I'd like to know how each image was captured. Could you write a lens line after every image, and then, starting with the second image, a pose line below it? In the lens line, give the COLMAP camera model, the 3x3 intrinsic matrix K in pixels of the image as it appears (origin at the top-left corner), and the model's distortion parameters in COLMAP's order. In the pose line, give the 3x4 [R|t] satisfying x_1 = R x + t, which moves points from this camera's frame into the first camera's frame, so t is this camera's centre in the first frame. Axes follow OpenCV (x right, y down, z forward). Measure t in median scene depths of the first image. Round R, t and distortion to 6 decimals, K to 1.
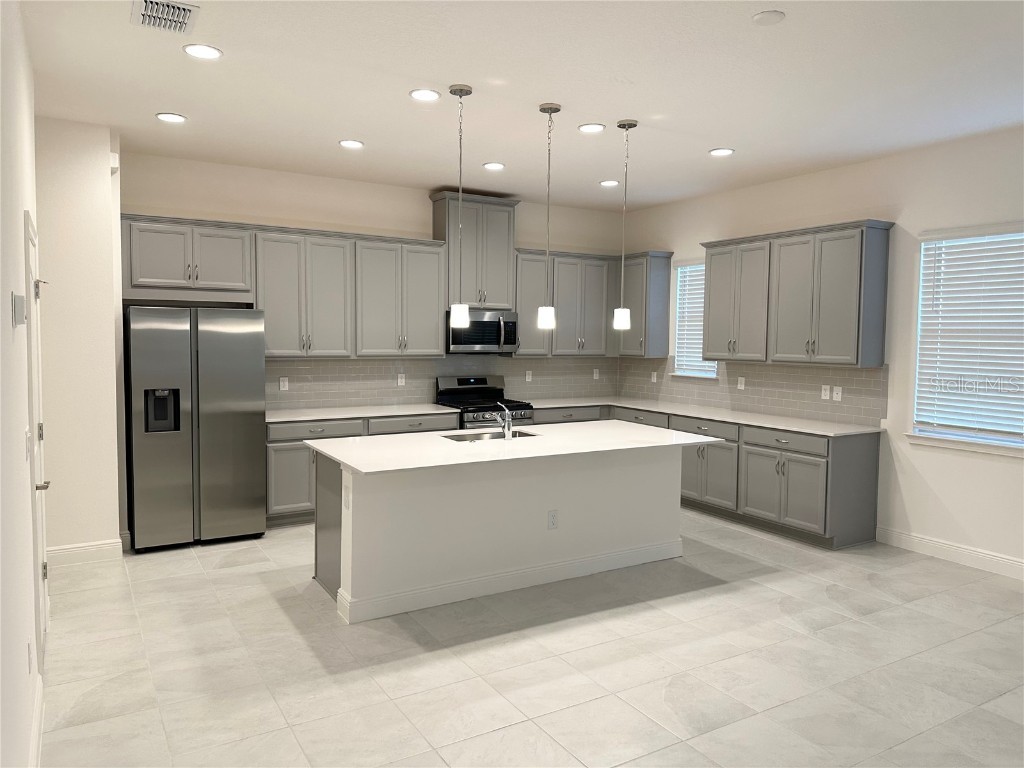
lens RADIAL K [[716.3, 0, 511.1], [0, 716.3, 377.4], [0, 0, 1]] dist [0.053364, -0.074144]
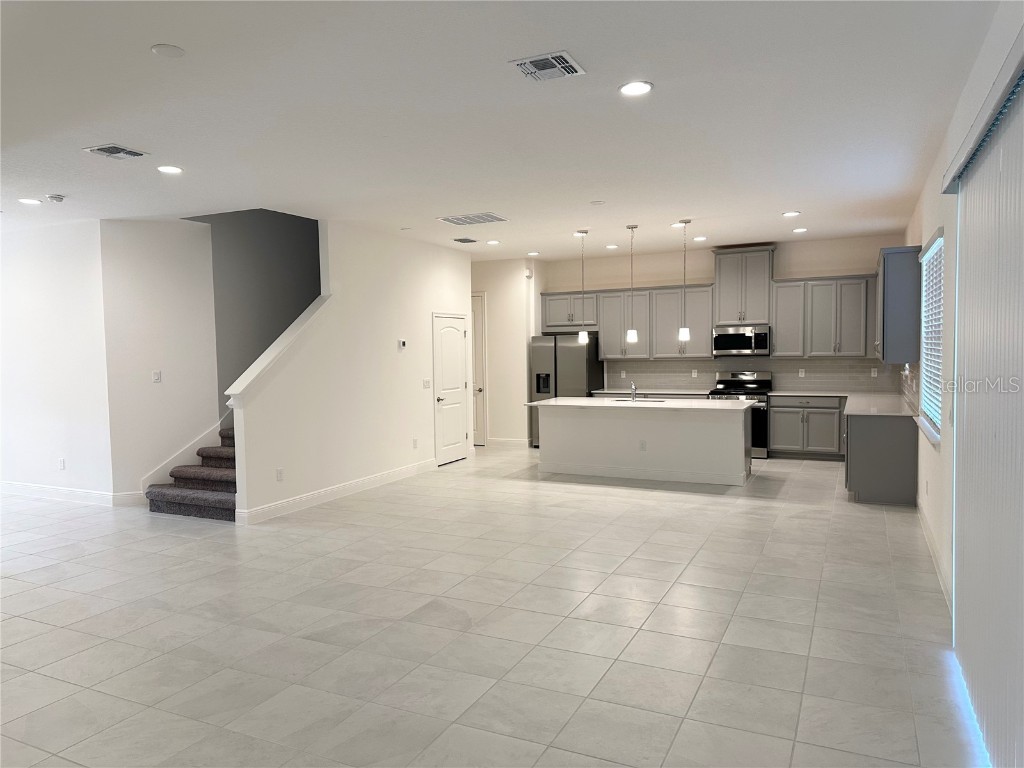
lens RADIAL K [[716.3, 0, 511.6], [0, 716.3, 358.9], [0, 0, 1]] dist [0.053364, -0.074144]
pose [[0.532511, -0.009983, -0.846364, 1.037219], [-0.025435, 0.999290, -0.027790, 0.027736], [0.846041, 0.036325, 0.531879, -0.185917]]
